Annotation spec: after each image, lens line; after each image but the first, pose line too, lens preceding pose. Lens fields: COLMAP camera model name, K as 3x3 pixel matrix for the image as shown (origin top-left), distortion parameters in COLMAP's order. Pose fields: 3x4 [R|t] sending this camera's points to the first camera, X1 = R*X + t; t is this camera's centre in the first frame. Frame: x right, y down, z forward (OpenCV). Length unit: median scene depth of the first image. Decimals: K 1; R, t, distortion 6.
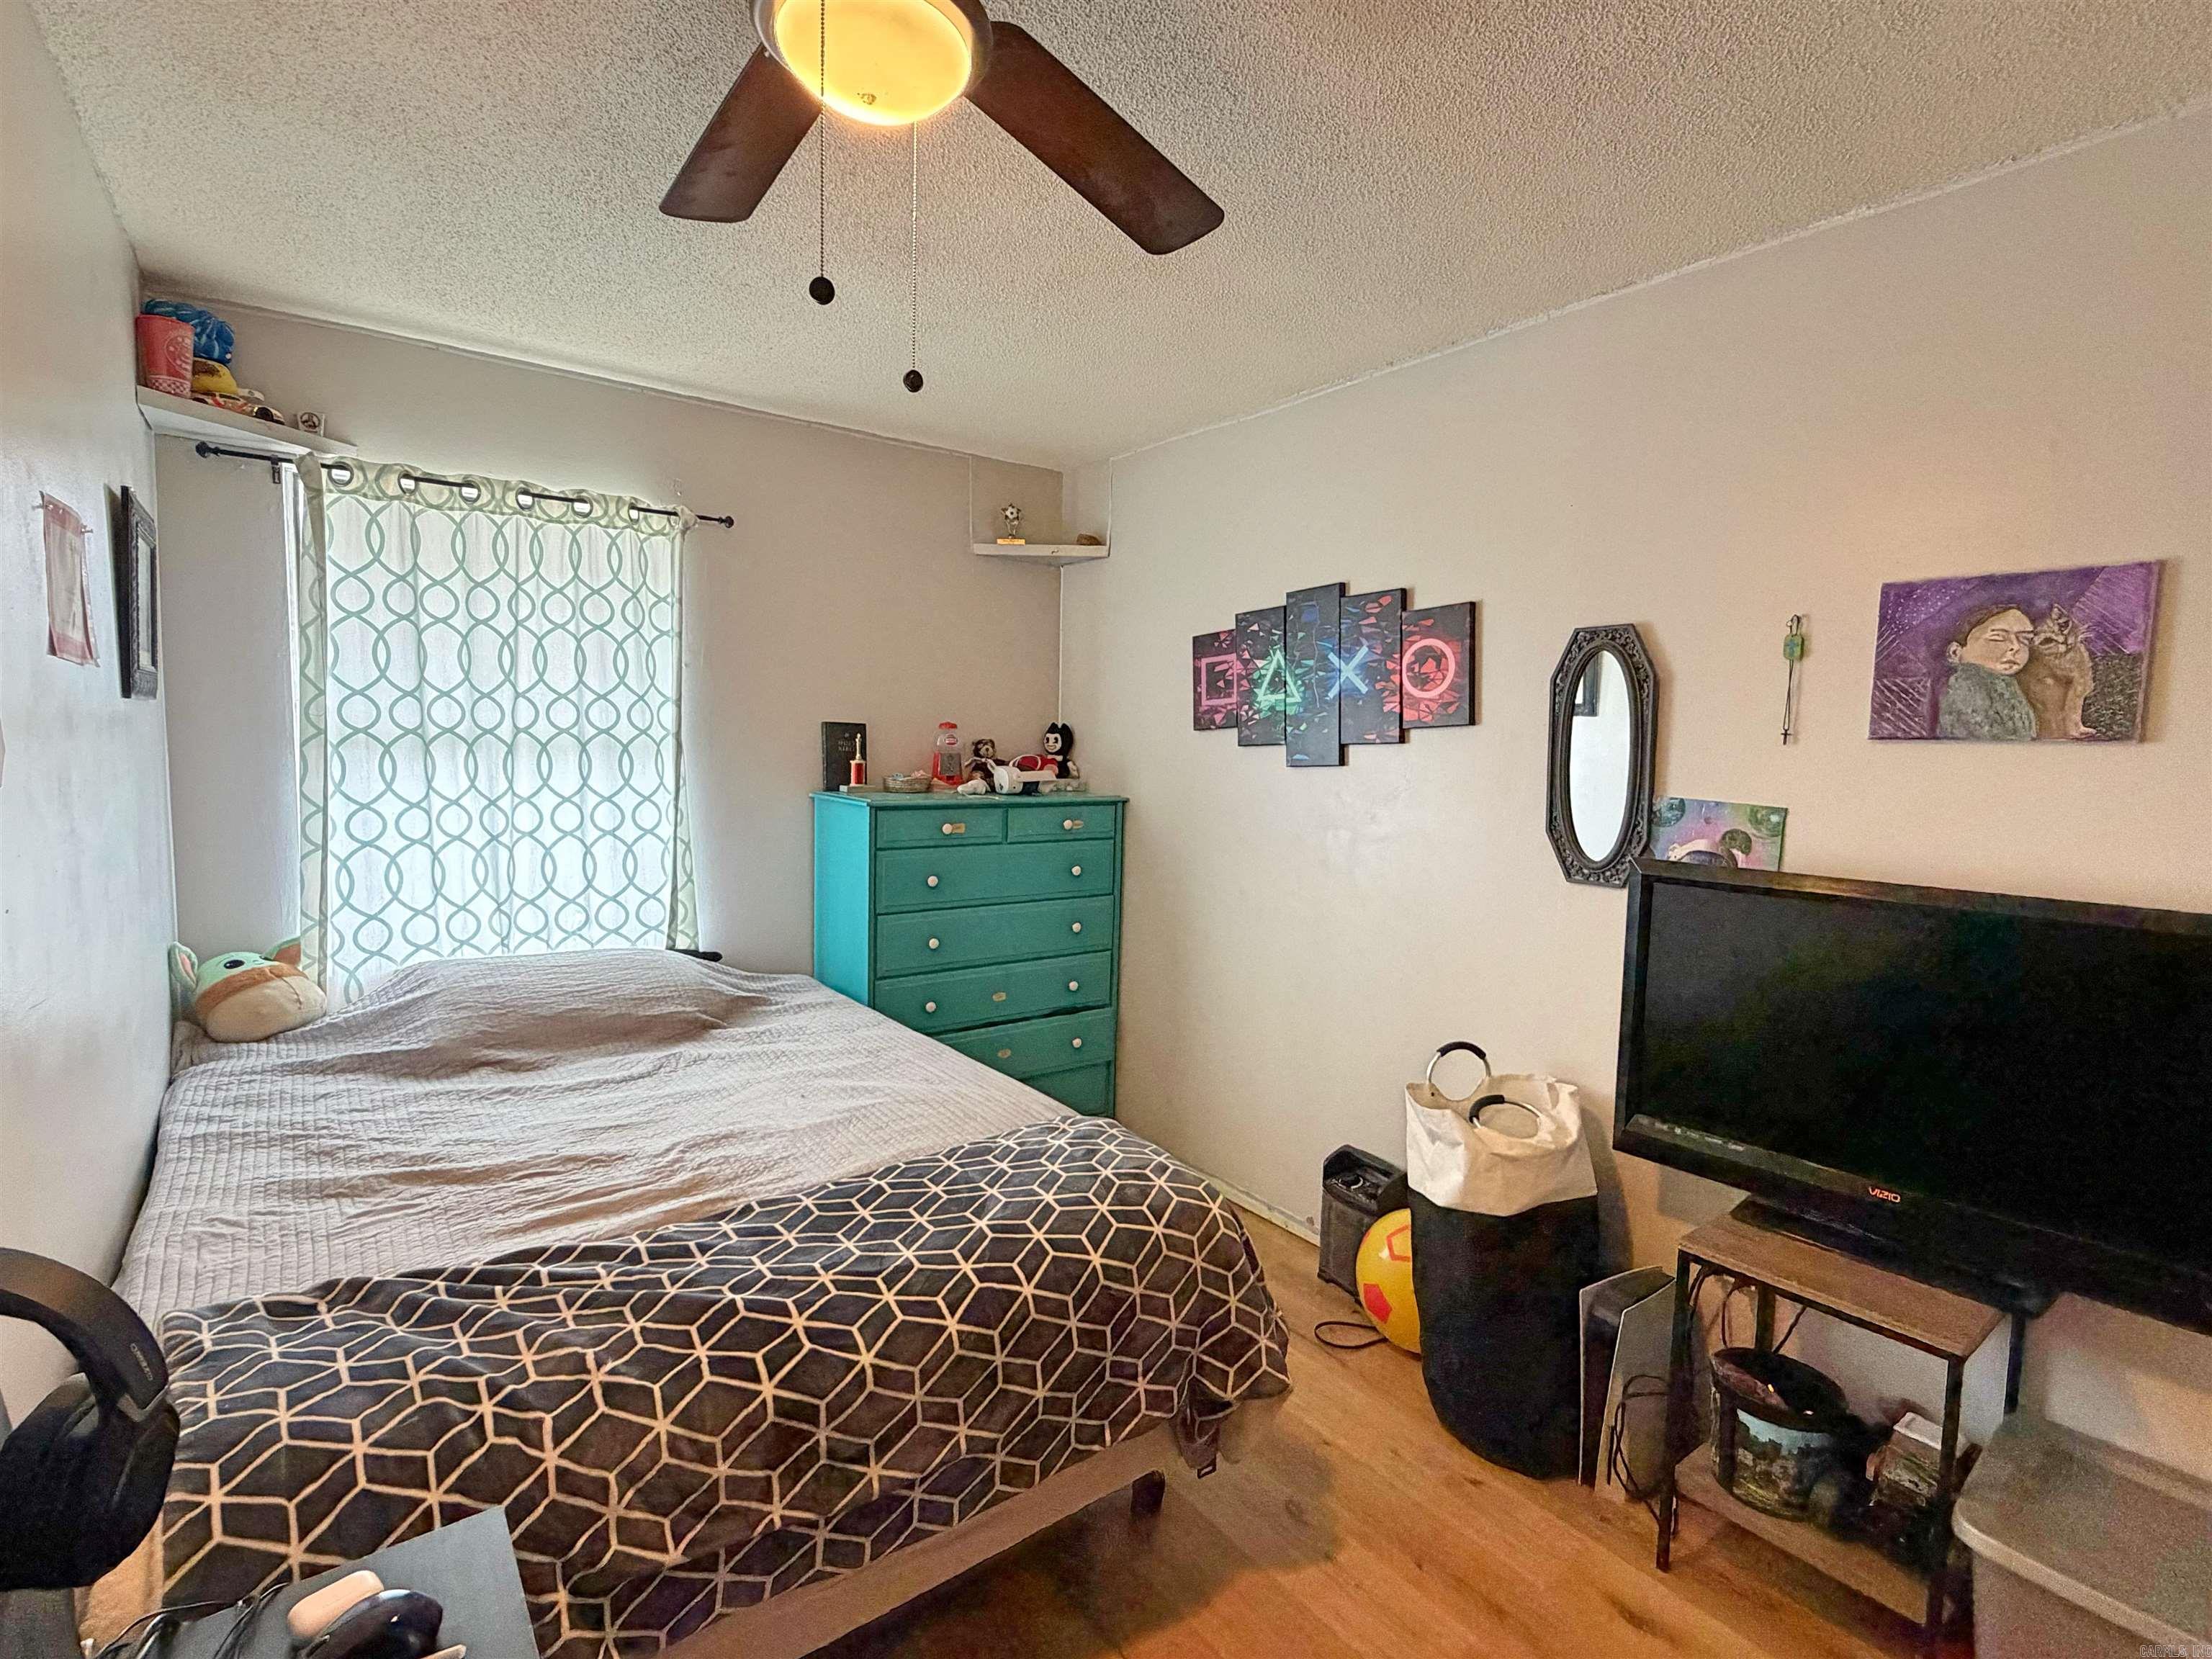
lens RADIAL K [[1054.5, 0, 1110.4], [0, 1054.5, 808.4], [0, 0, 1]] dist [-0.004530, -0.000346]
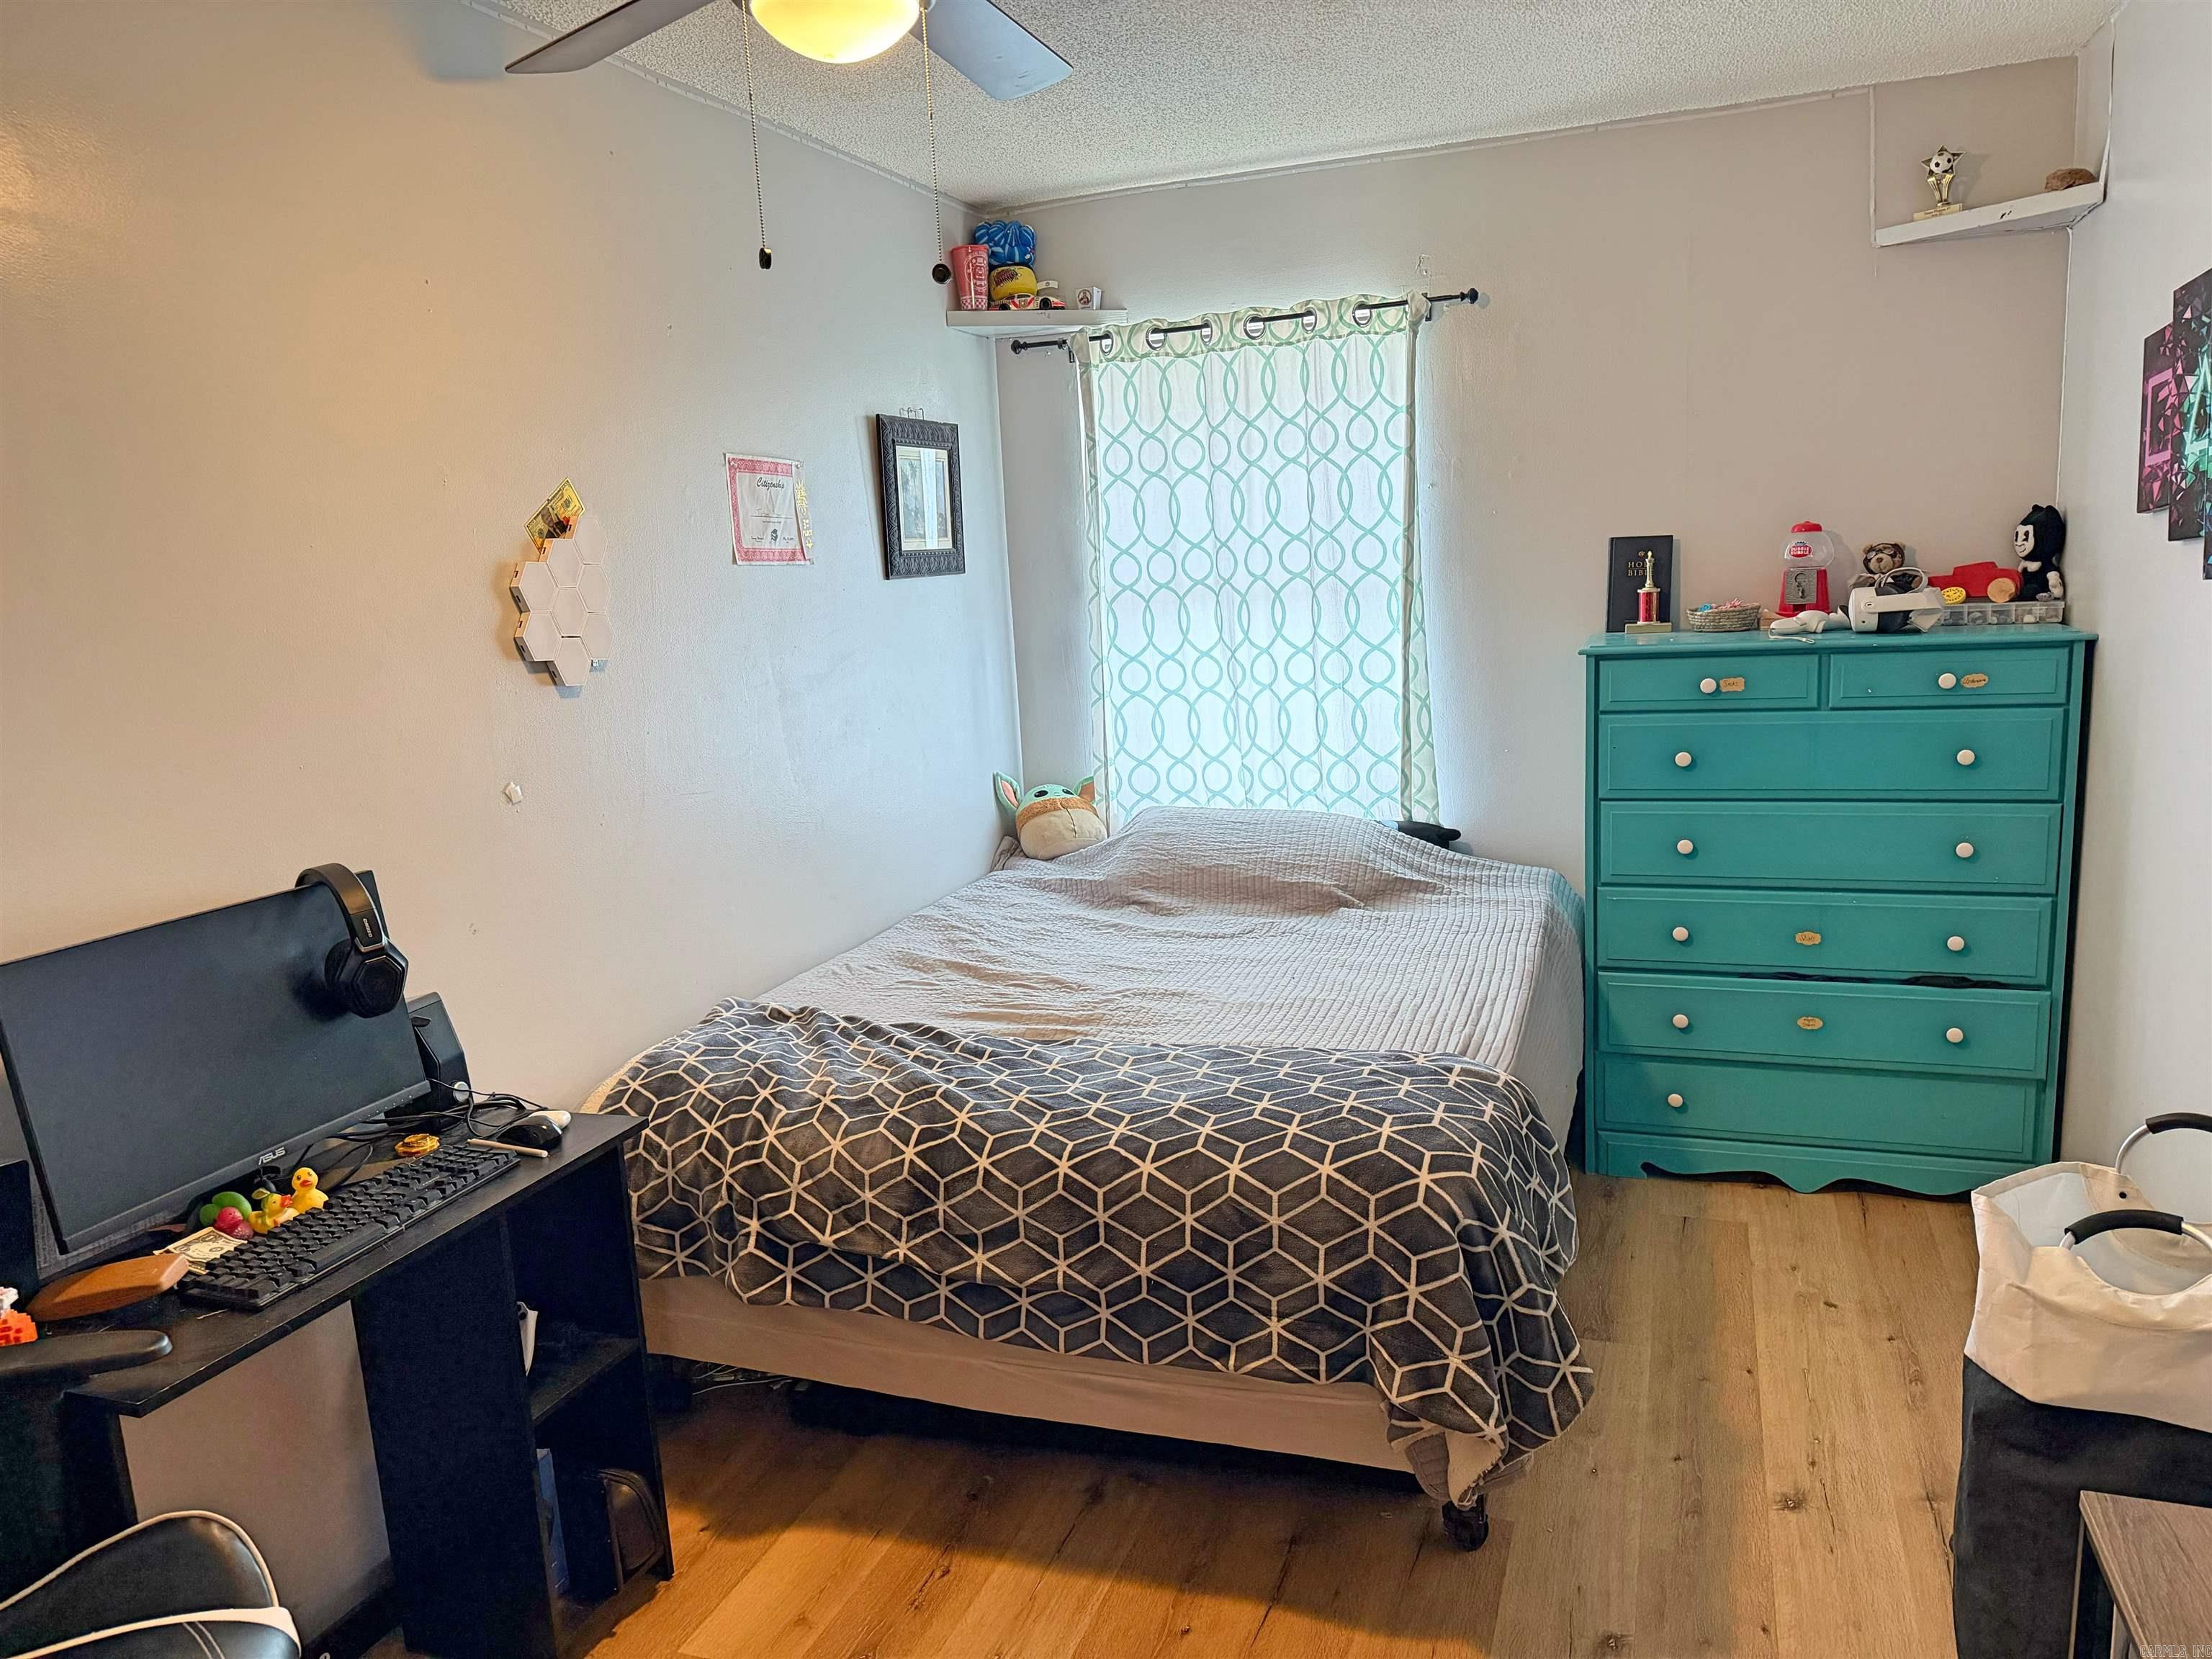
lens RADIAL K [[1548.5, 0, 1113.8], [0, 1548.5, 820.9], [0, 0, 1]] dist [0.136813, -0.212544]
pose [[0.535559, 0.088976, -0.839797, 0.625786], [0.009484, 0.993738, 0.111334, -0.013936], [0.844444, -0.067591, 0.531361, 0.129880]]
